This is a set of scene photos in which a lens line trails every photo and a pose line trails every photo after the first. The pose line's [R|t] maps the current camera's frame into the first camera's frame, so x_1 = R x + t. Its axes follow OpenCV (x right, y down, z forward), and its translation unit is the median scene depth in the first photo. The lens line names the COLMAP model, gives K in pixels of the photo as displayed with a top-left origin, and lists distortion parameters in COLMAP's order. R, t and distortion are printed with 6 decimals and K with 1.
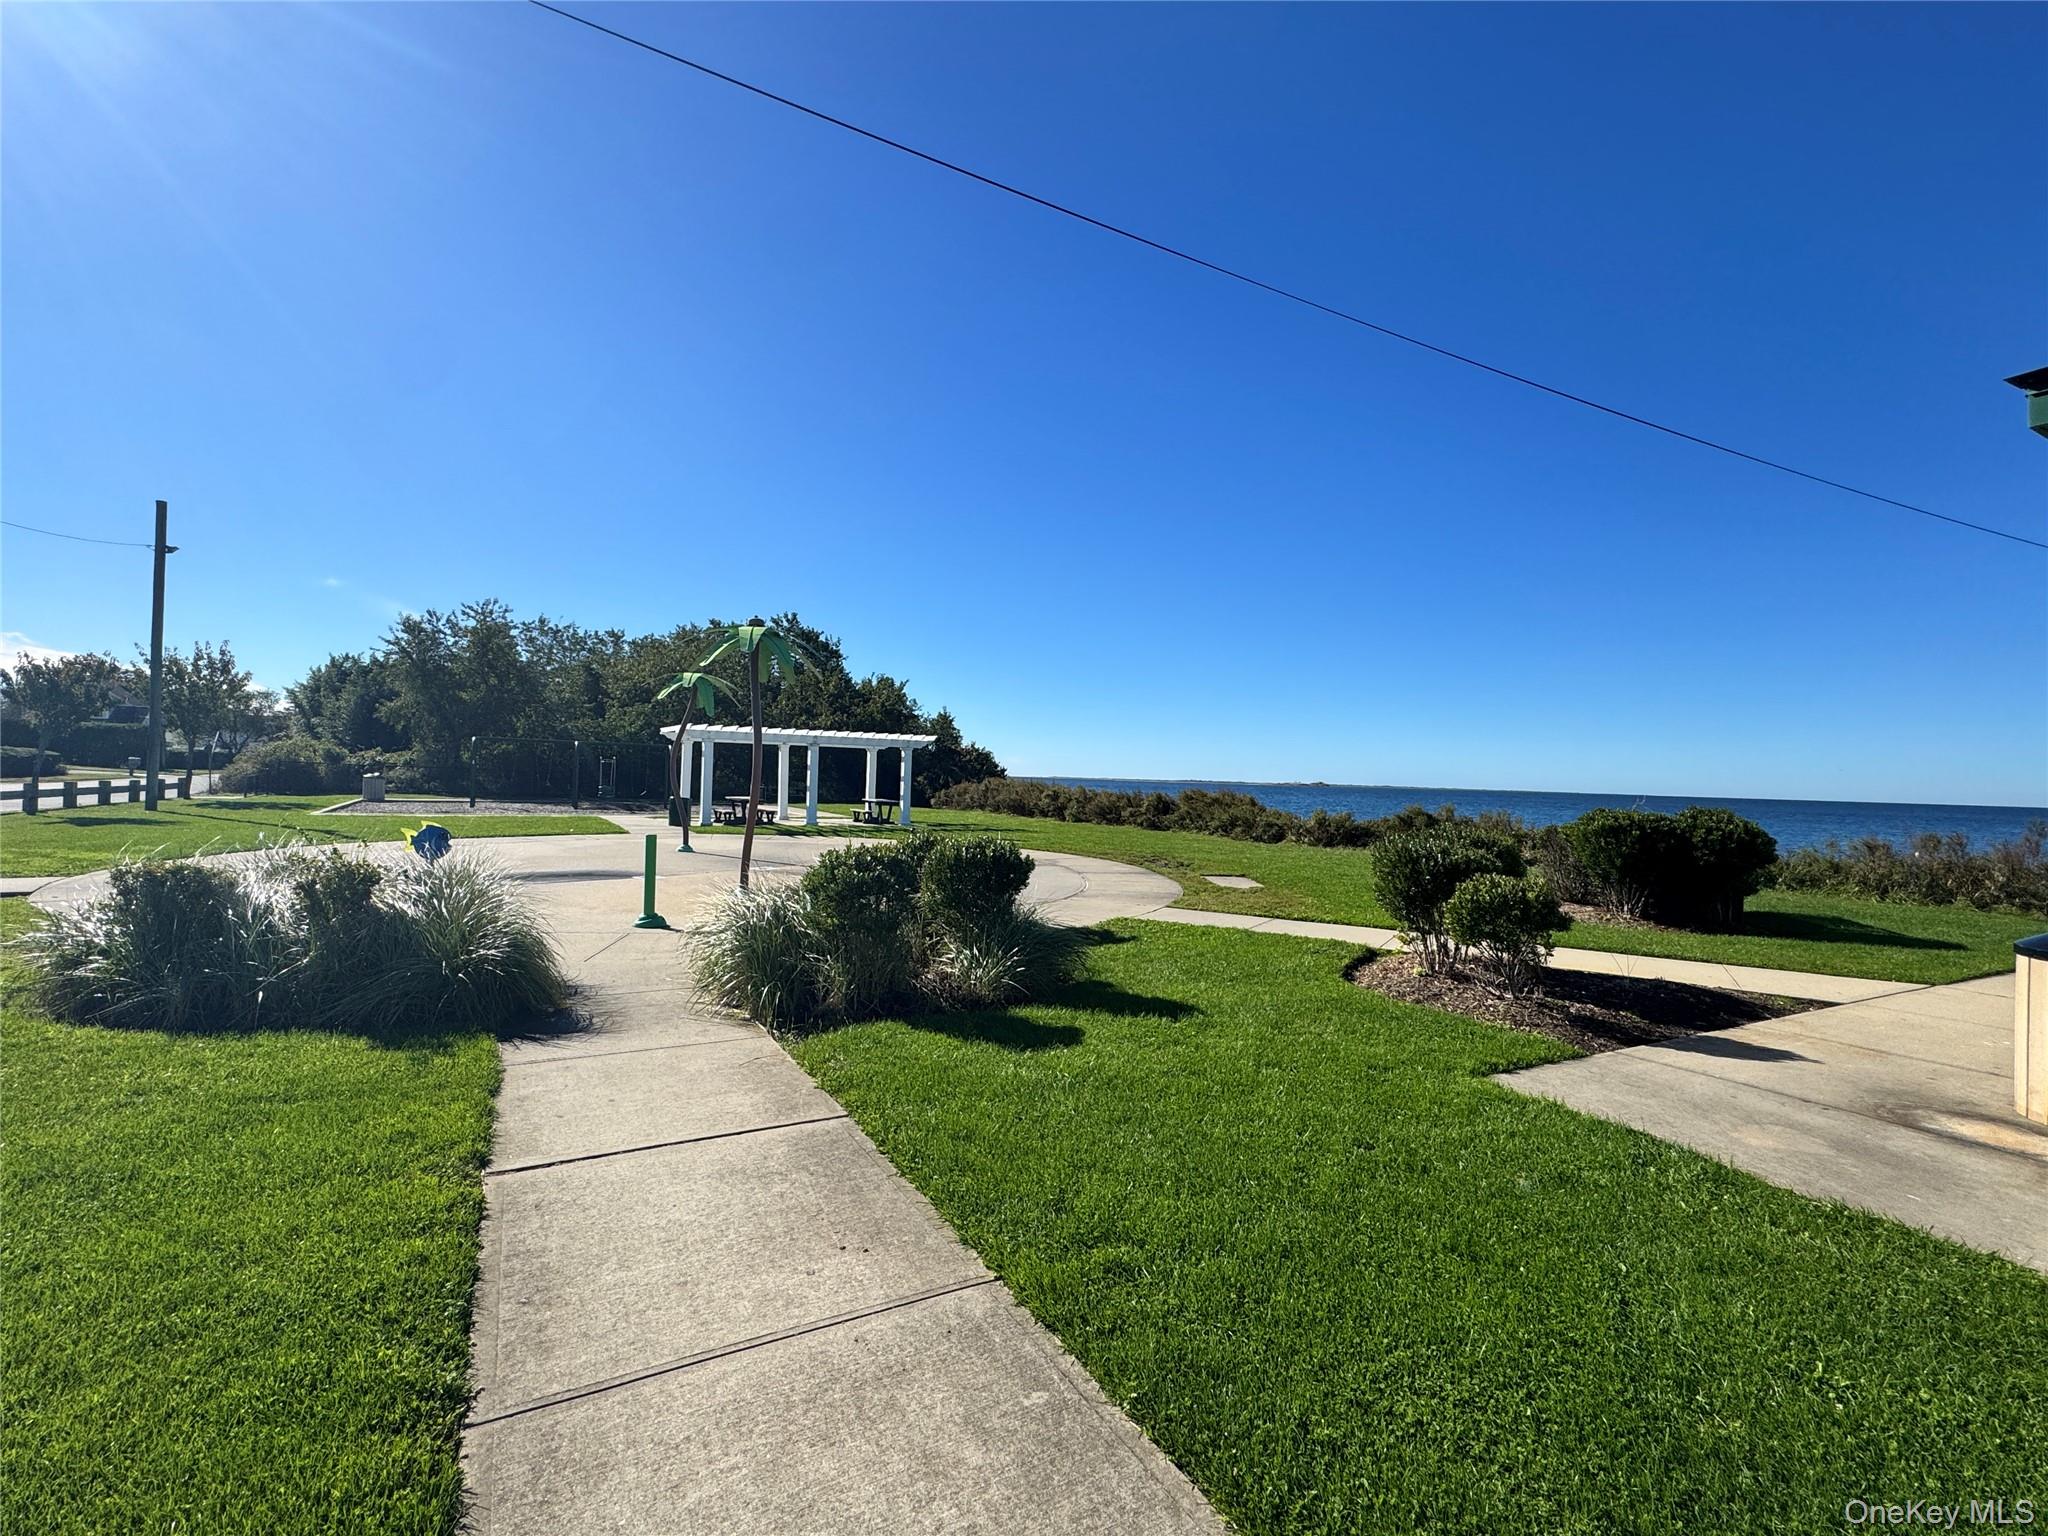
lens RADIAL K [[894.8, 0, 1024.0], [0, 894.8, 768.0], [0, 0, 1]] dist [-0.013758, -0.000053]
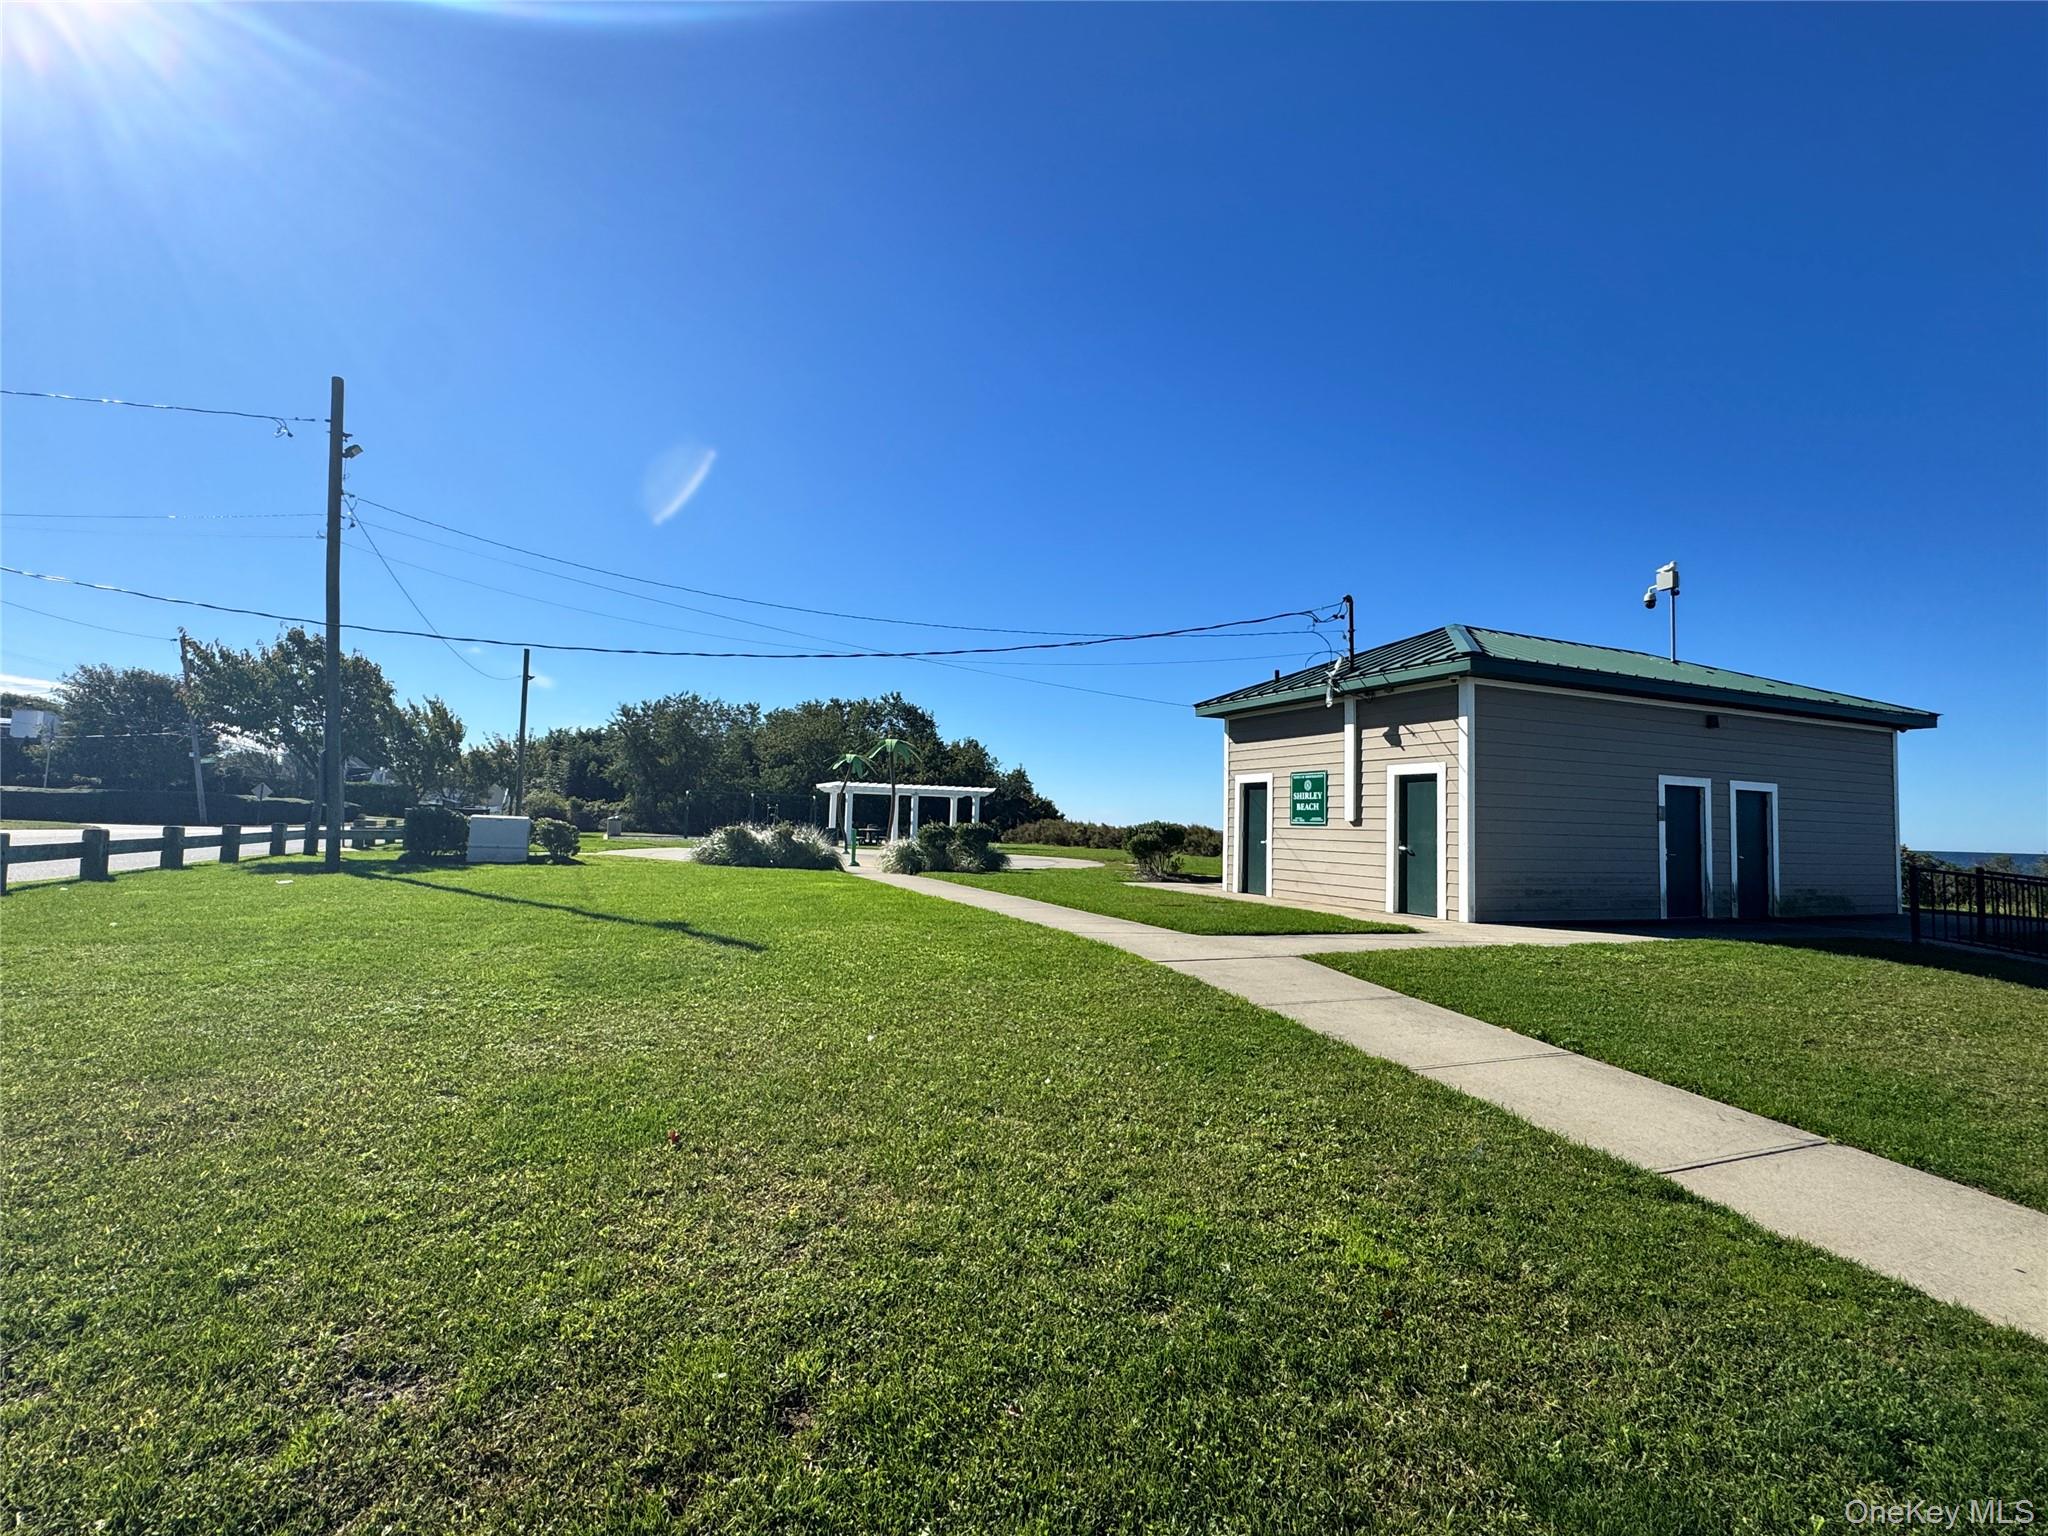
lens RADIAL K [[898.3, 0, 1024.0], [0, 898.3, 768.0], [0, 0, 1]] dist [0.001216, 0.000184]
pose [[0.994555, -0.008767, -0.103847, 0.057169], [0.002698, 0.998287, -0.058440, 0.009881], [0.104182, 0.057842, 0.992875, -0.265562]]
